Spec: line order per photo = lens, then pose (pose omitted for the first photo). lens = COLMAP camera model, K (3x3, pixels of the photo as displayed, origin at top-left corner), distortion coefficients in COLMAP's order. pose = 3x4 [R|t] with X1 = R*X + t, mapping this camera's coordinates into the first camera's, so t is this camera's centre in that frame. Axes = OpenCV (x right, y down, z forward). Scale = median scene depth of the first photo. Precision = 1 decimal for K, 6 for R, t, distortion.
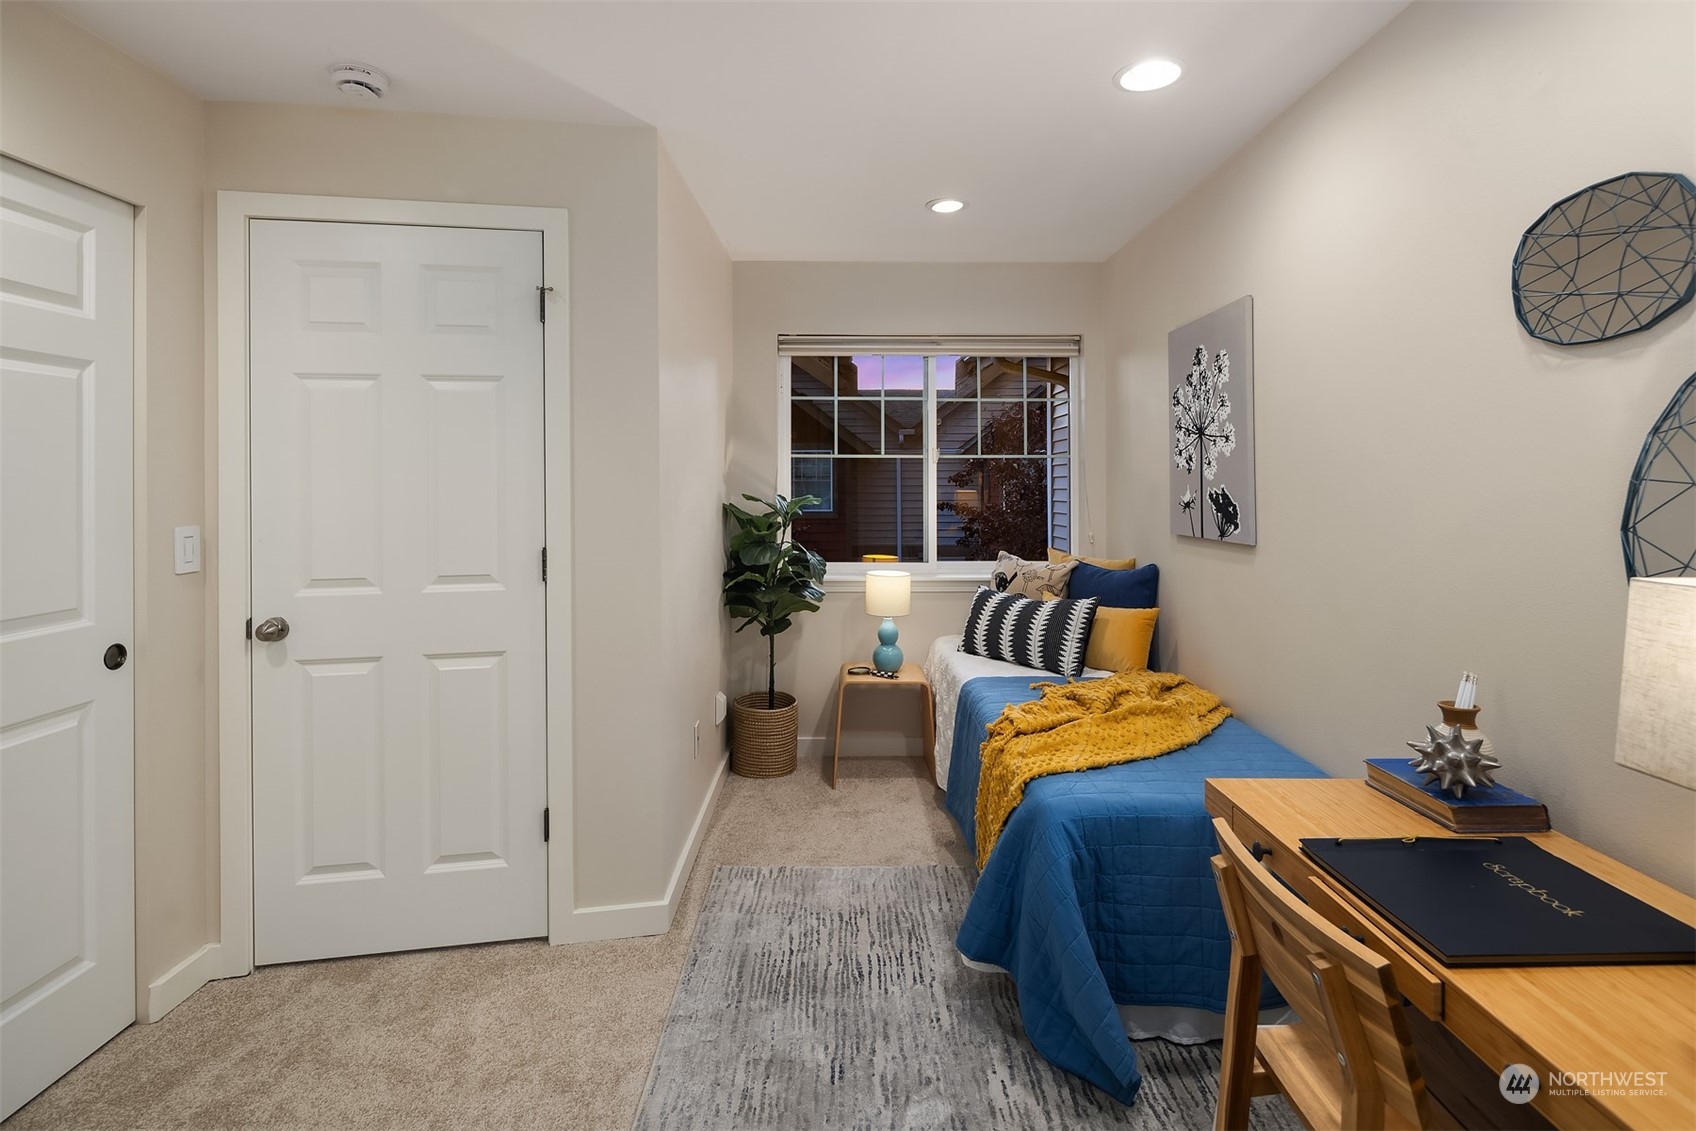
lens RADIAL K [[822.3, 0, 849.4], [0, 822.3, 462.4], [0, 0, 1]] dist [0.004050, -0.004332]
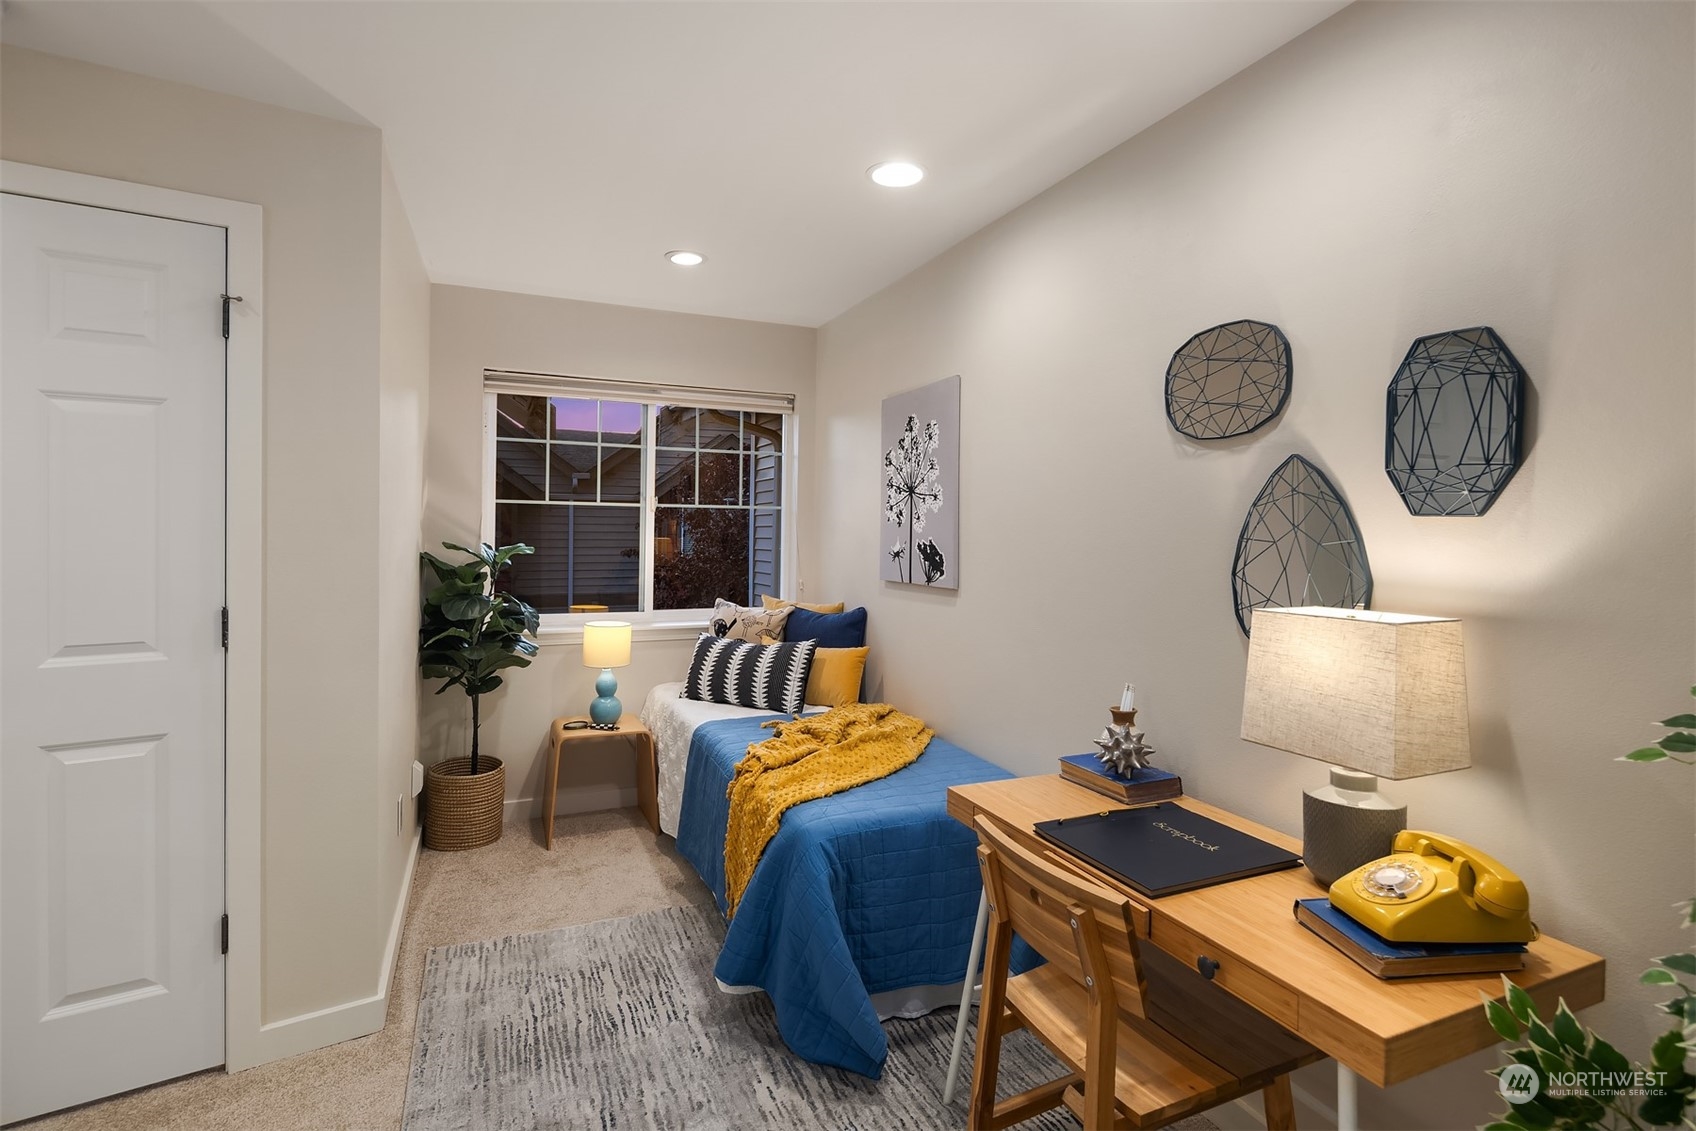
lens RADIAL K [[822.3, 0, 847.8], [0, 822.3, 523.2], [0, 0, 1]] dist [0.004050, -0.004332]
pose [[0.921327, 0.013292, 0.388561, -0.114796], [-0.019992, 0.999713, 0.013204, -0.005829], [-0.388274, -0.019934, 0.921328, -0.019088]]
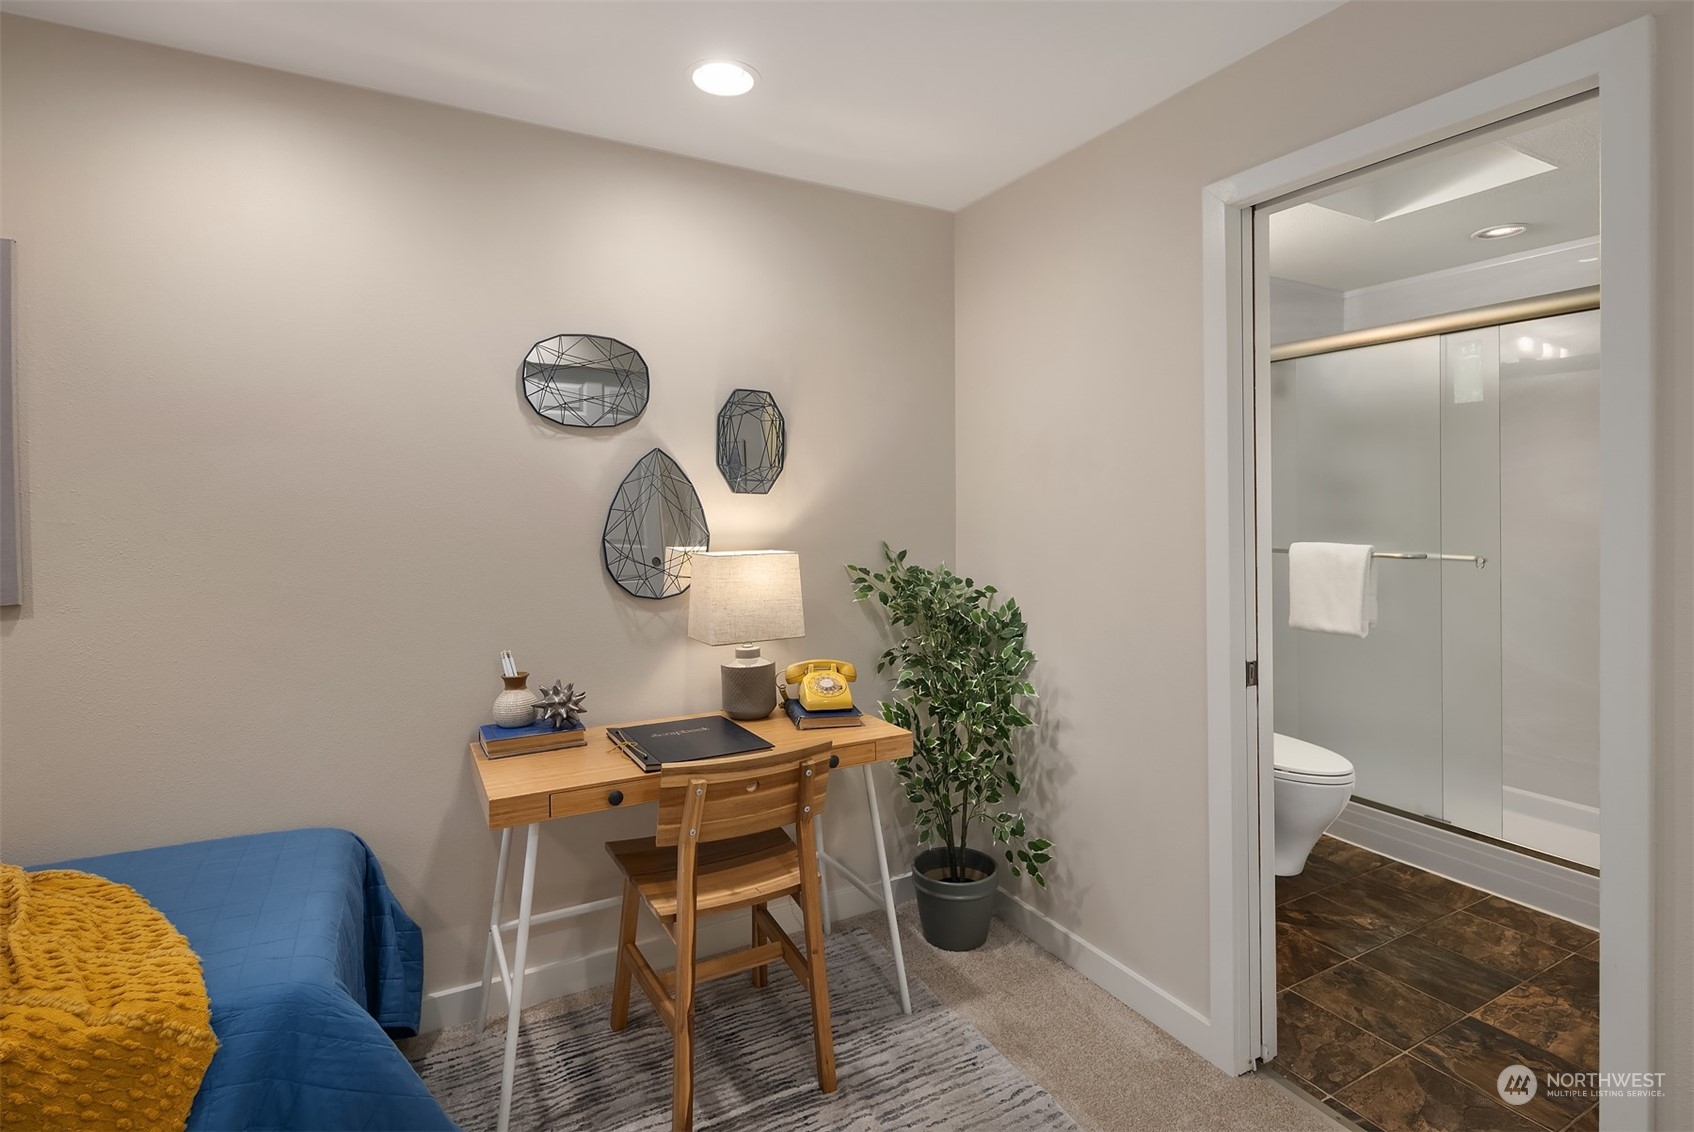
lens RADIAL K [[821.4, 0, 844.5], [0, 821.4, 507.9], [0, 0, 1]] dist [0.004050, -0.004332]
pose [[-0.471846, 0.004988, 0.881667, -0.473288], [-0.014526, 0.999804, -0.013430, 0.019359], [-0.881562, -0.019144, -0.471681, 0.767682]]
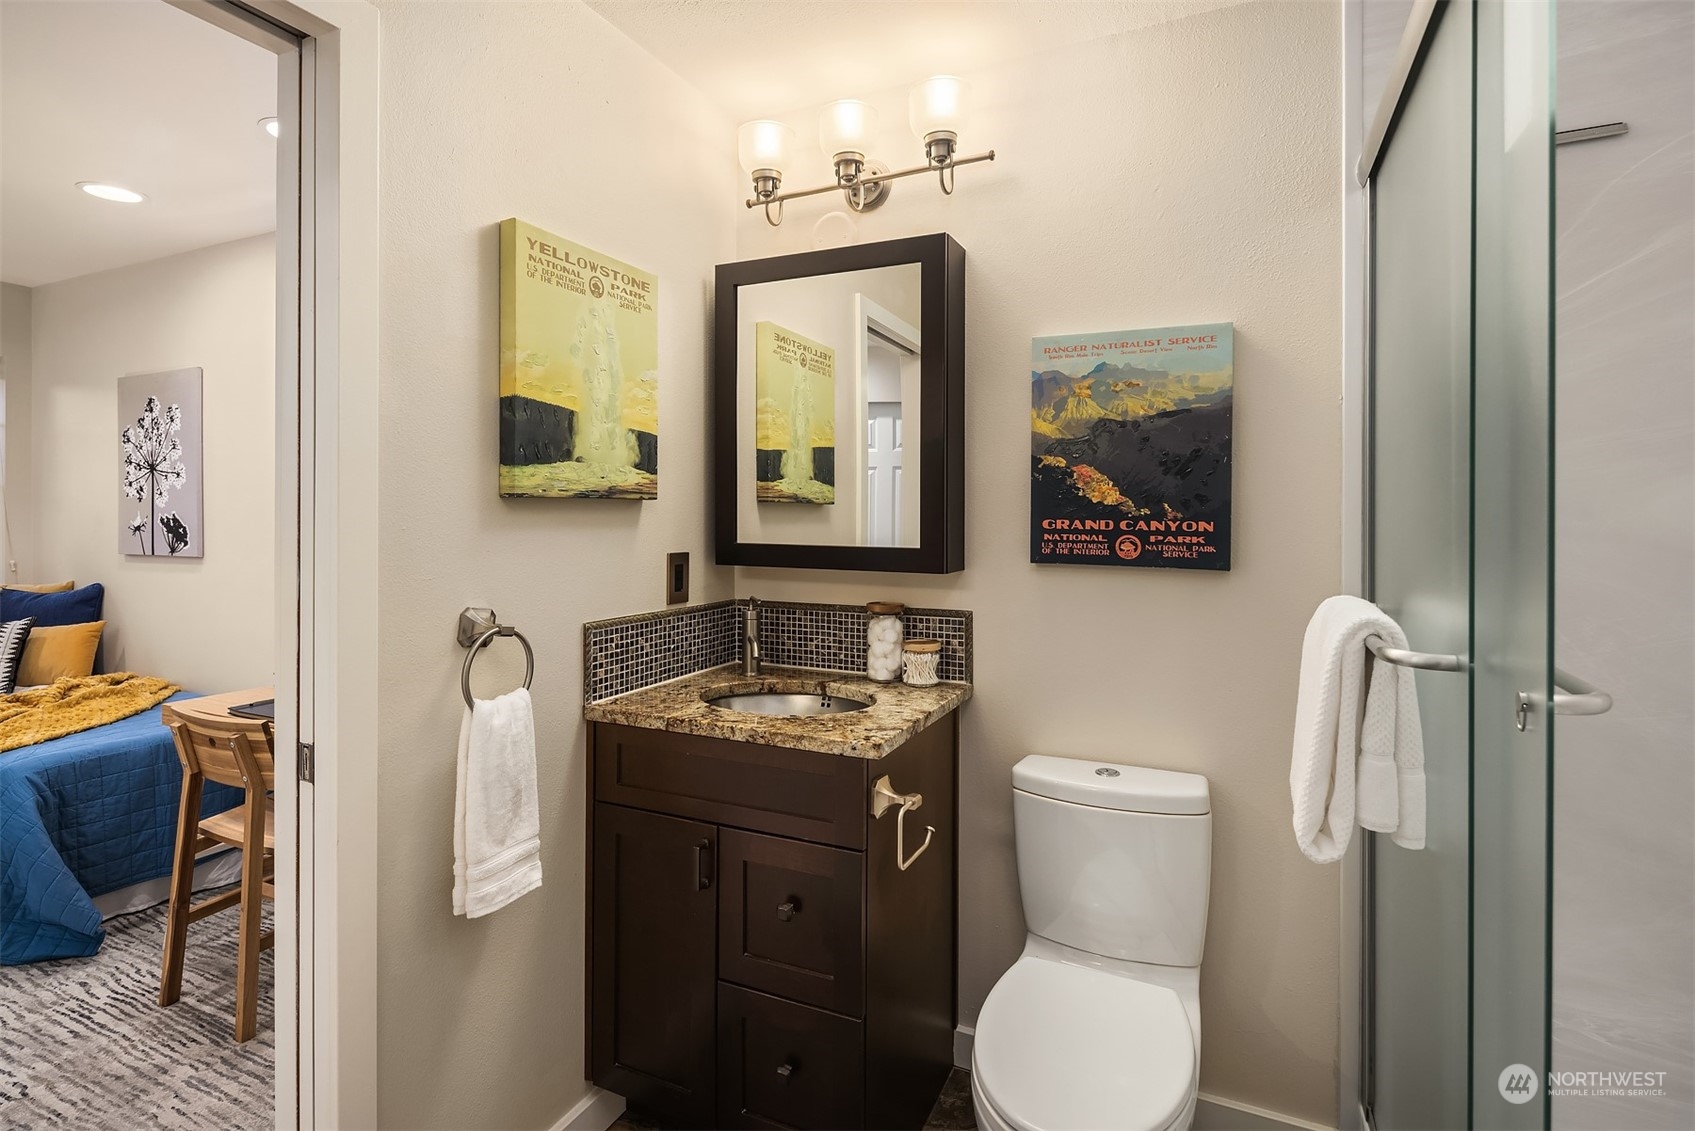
lens RADIAL K [[821.9, 0, 848.0], [0, 821.9, 521.8], [0, 0, 1]] dist [0.004050, -0.004332]
pose [[0.434646, -0.004831, 0.900588, -0.262446], [-0.025397, 0.999522, 0.017619, -0.005649], [-0.900243, -0.030530, 0.434316, -0.540134]]
